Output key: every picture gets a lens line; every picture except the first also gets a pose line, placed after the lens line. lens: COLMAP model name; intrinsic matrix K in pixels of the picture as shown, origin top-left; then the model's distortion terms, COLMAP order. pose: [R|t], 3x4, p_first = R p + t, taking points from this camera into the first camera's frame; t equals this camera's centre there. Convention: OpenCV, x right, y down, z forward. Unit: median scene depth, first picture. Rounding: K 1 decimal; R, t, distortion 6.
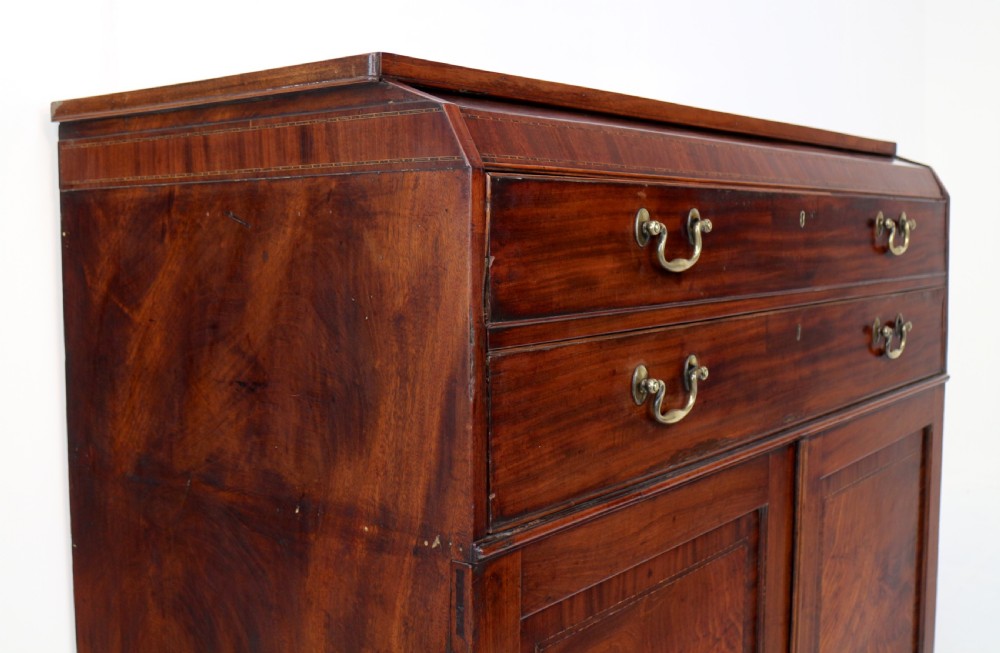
lens RADIAL K [[1068.5, 0, 508.7], [0, 1068.5, 298.4], [0, 0, 1]] dist [-0.078008, 0.000000]
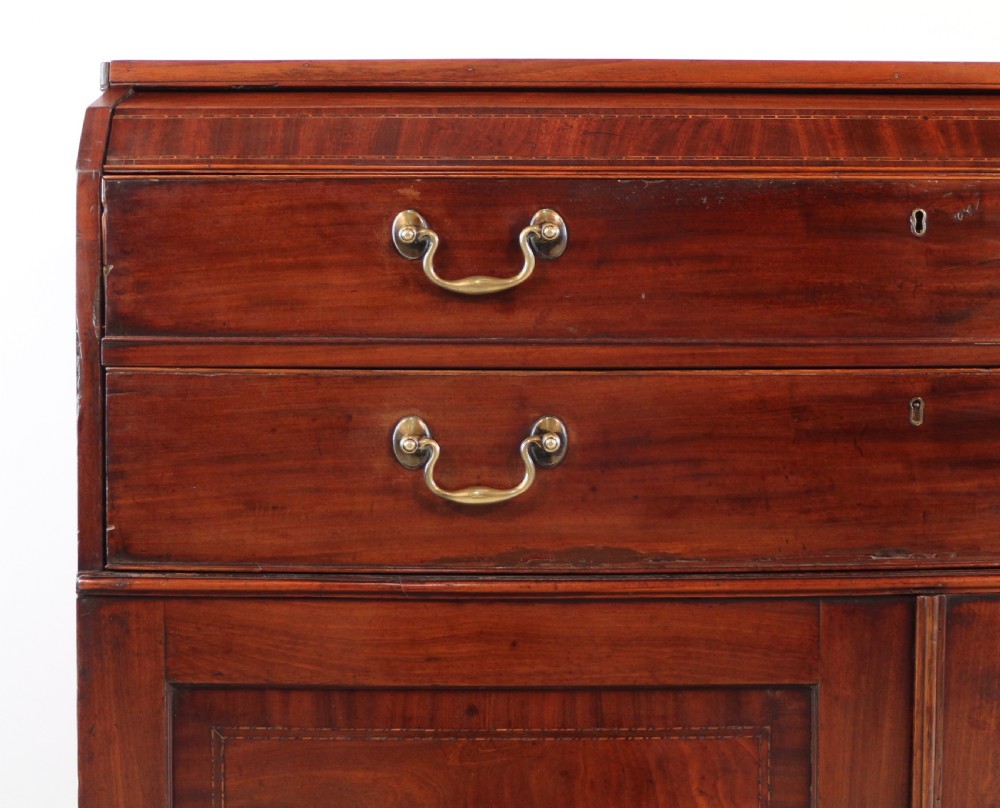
lens RADIAL K [[1452.4, 0, 554.3], [0, 1452.4, 229.3], [0, 0, 1]] dist [-0.124161, 0.000000]
pose [[0.639381, -0.028412, -0.768365, 0.986559], [-0.054625, 0.995113, -0.082252, 0.009674], [0.766947, 0.094563, 0.634705, 0.413953]]
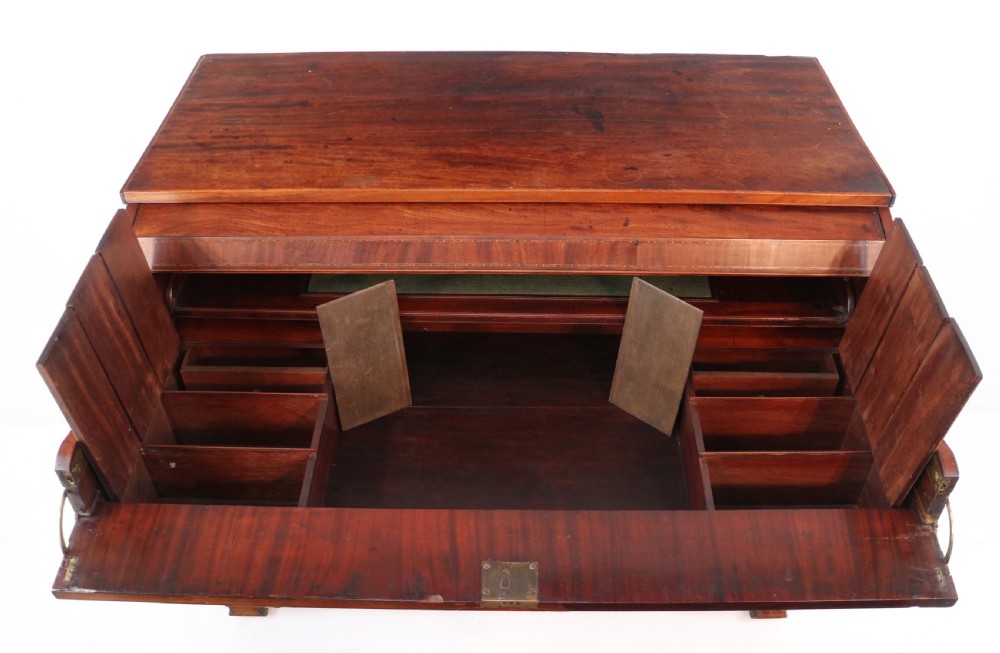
lens RADIAL K [[937.8, 0, 516.3], [0, 937.8, 333.0], [0, 0, 1]] dist [-0.134560, 0.000000]
pose [[0.625824, 0.512117, -0.588285, 1.256014], [-0.062662, 0.784821, 0.616546, -0.952236], [0.777443, -0.348987, 0.523250, 0.499422]]
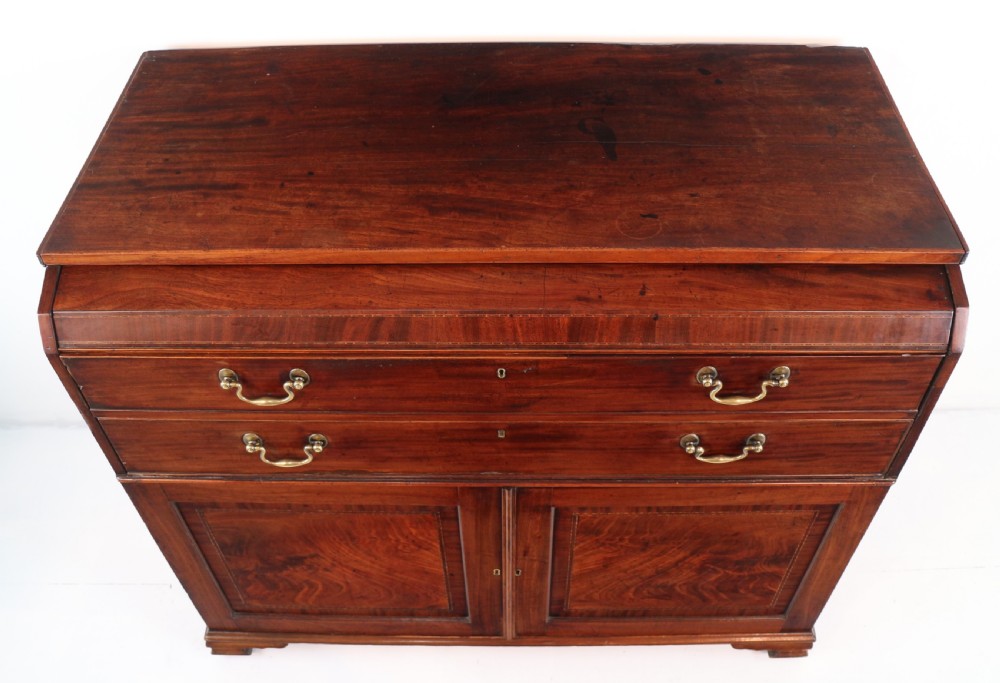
lens RADIAL K [[923.8, 0, 513.7], [0, 923.8, 328.0], [0, 0, 1]] dist [-0.133613, 0.000000]
pose [[0.621836, 0.574624, -0.532097, 0.975335], [-0.050846, 0.707623, 0.704758, -0.993693], [0.781495, -0.411189, 0.469243, 0.746450]]
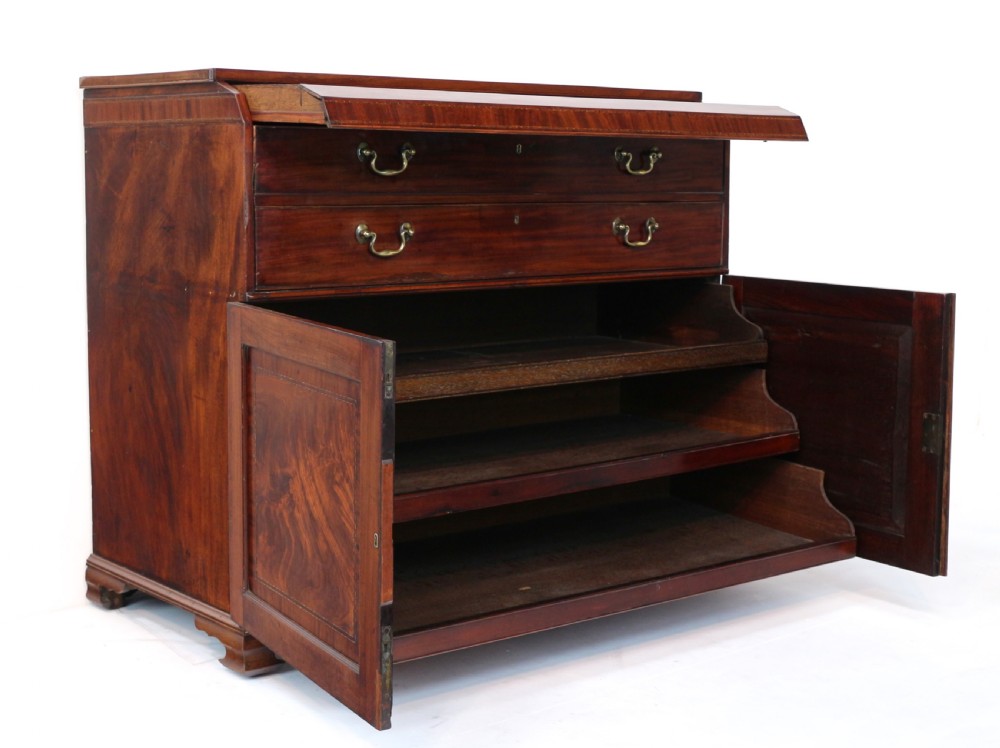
lens RADIAL K [[1631.9, 0, 536.8], [0, 1631.9, 324.8], [0, 0, 1]] dist [-0.031013, 0.000000]
pose [[0.983776, 0.031239, -0.176659, 0.959176], [-0.025364, 0.999051, 0.035420, 0.133500], [0.177598, -0.030365, 0.983635, -1.840634]]
